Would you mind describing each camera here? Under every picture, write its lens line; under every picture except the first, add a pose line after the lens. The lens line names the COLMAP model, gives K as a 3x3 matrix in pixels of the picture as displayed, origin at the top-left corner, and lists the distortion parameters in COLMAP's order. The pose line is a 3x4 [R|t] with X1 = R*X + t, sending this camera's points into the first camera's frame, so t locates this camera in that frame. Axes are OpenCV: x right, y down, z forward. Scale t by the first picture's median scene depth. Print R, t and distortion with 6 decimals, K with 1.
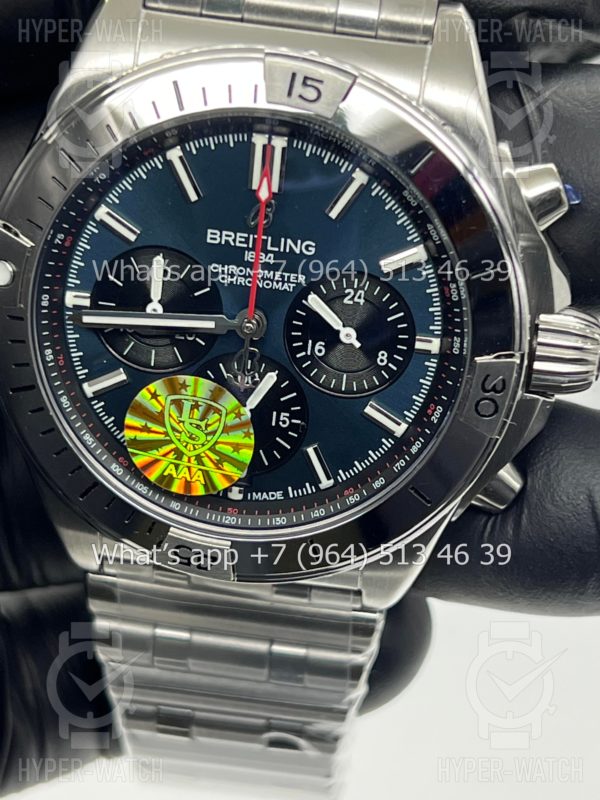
lens RADIAL K [[1869.6, 0, 300.0], [0, 1869.6, 400.0], [0, 0, 1]] dist [0.287334, -0.662444]
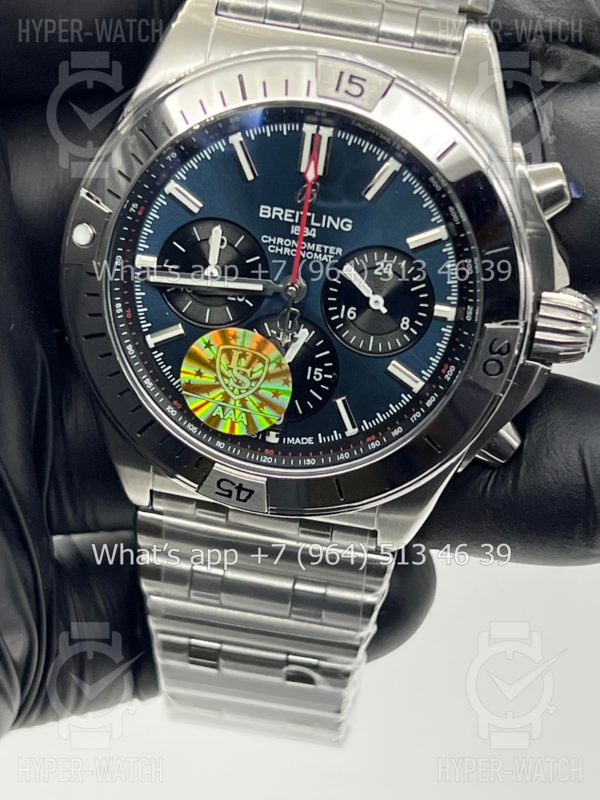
lens RADIAL K [[1869.6, 0, 300.0], [0, 1869.6, 400.0], [0, 0, 1]] dist [0.287334, -0.662444]
pose [[0.998900, 0.046445, -0.006496, -0.011464], [-0.046704, 0.997759, -0.047915, 0.084229], [0.004256, 0.048165, 0.998830, -0.158999]]
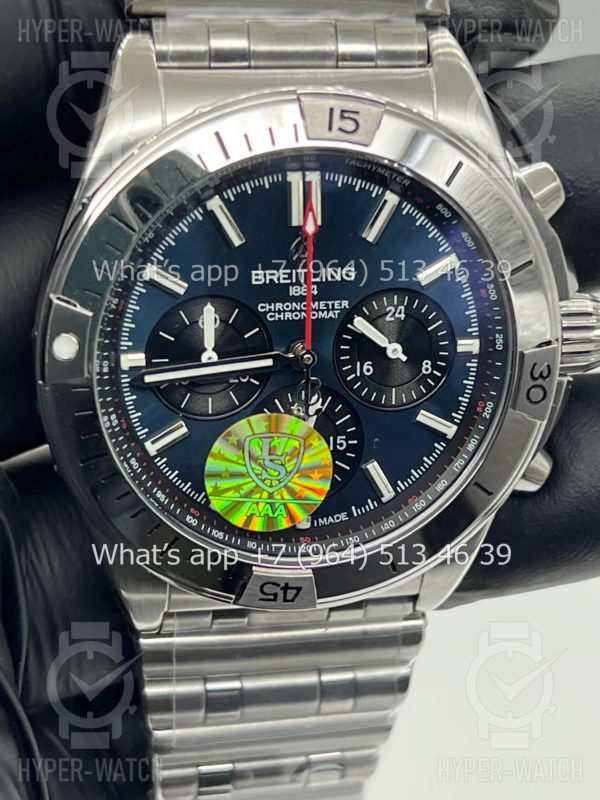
lens RADIAL K [[1869.6, 0, 300.0], [0, 1869.6, 400.0], [0, 0, 1]] dist [0.287334, -0.662444]
pose [[0.948428, -0.172147, 0.266178, -0.308423], [0.182091, 0.983196, -0.012946, -0.003463], [-0.259477, 0.060747, 0.963837, 0.006080]]
